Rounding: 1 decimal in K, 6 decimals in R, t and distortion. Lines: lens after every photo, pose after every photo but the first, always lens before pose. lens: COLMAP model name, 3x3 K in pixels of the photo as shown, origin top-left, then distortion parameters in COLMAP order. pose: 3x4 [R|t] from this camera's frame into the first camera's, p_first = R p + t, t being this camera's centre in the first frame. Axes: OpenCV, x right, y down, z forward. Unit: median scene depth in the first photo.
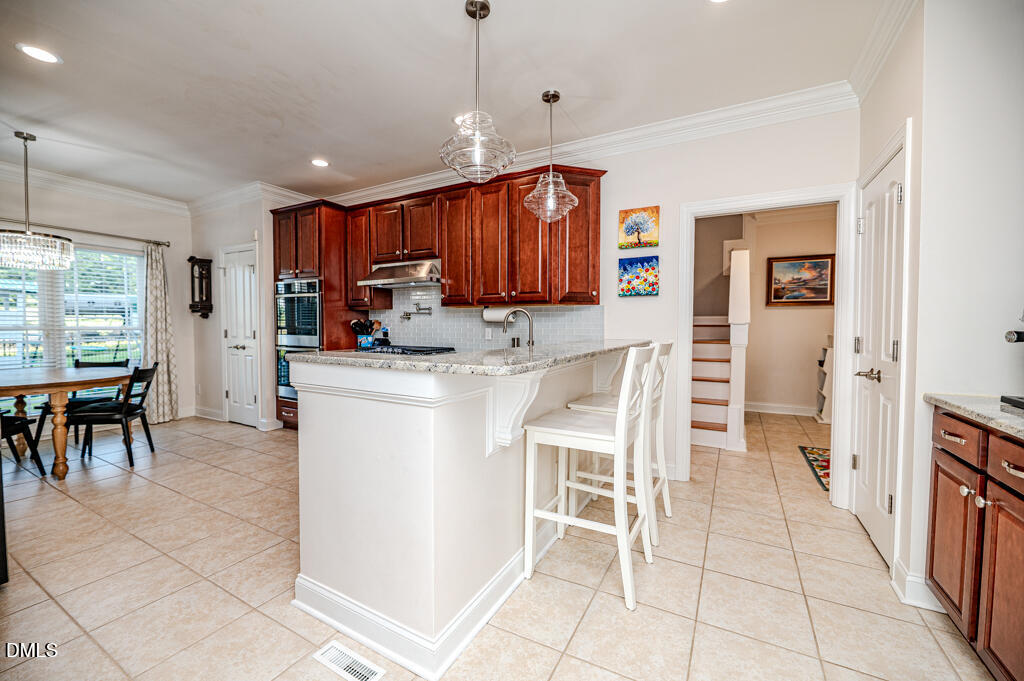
lens RADIAL K [[411.3, 0, 514.3], [0, 411.3, 337.8], [0, 0, 1]] dist [-0.001322, -0.002315]
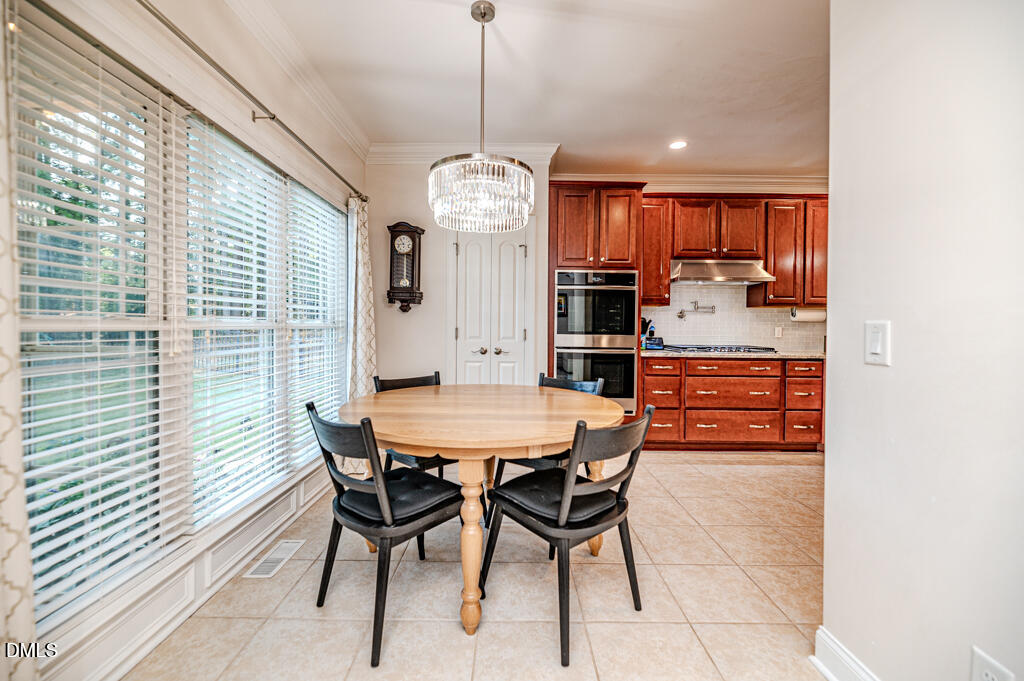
lens RADIAL K [[411.3, 0, 509.3], [0, 411.3, 328.8], [0, 0, 1]] dist [-0.001322, -0.002315]
pose [[0.883693, 0.001041, 0.468066, -1.141237], [0.007260, 0.999847, -0.015931, -0.006457], [-0.468011, 0.017476, 0.883550, 0.351685]]
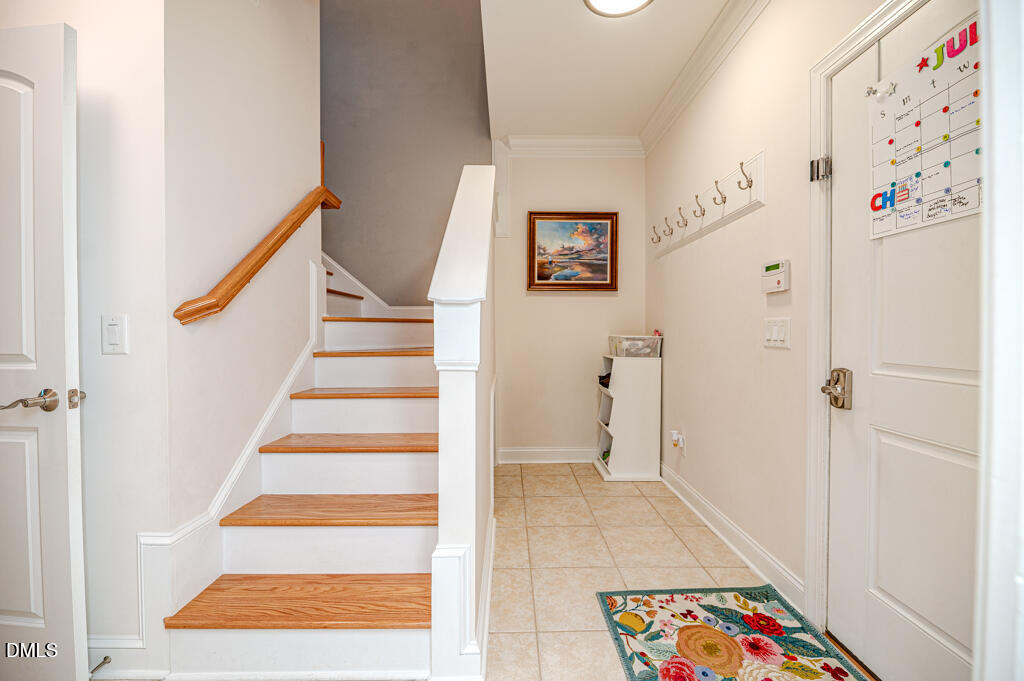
lens RADIAL K [[411.3, 0, 510.6], [0, 411.3, 338.2], [0, 0, 1]] dist [-0.001322, -0.002315]
pose [[0.874820, -0.009569, 0.484354, 0.397384], [0.016769, 0.999804, -0.010536, 0.000943], [-0.484159, 0.017339, 0.874808, 0.646756]]
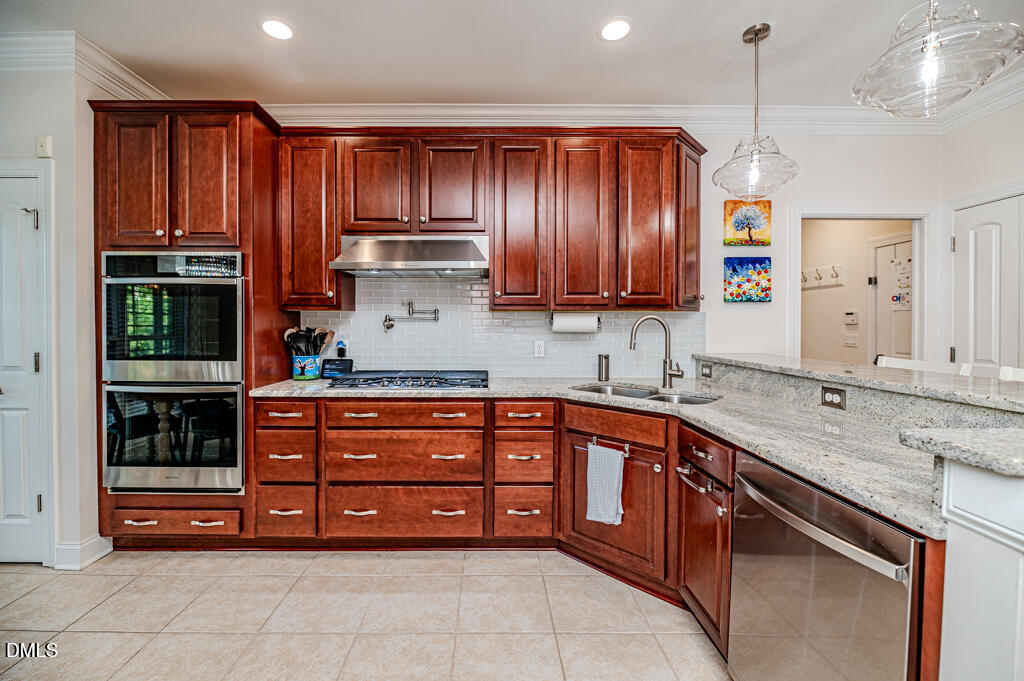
lens RADIAL K [[411.3, 0, 512.9], [0, 411.3, 331.3], [0, 0, 1]] dist [-0.001322, -0.002315]
pose [[0.876952, -0.007901, 0.480512, -0.423847], [0.017500, 0.999727, -0.015500, -0.028445], [-0.480258, 0.022002, 0.876851, 0.380612]]
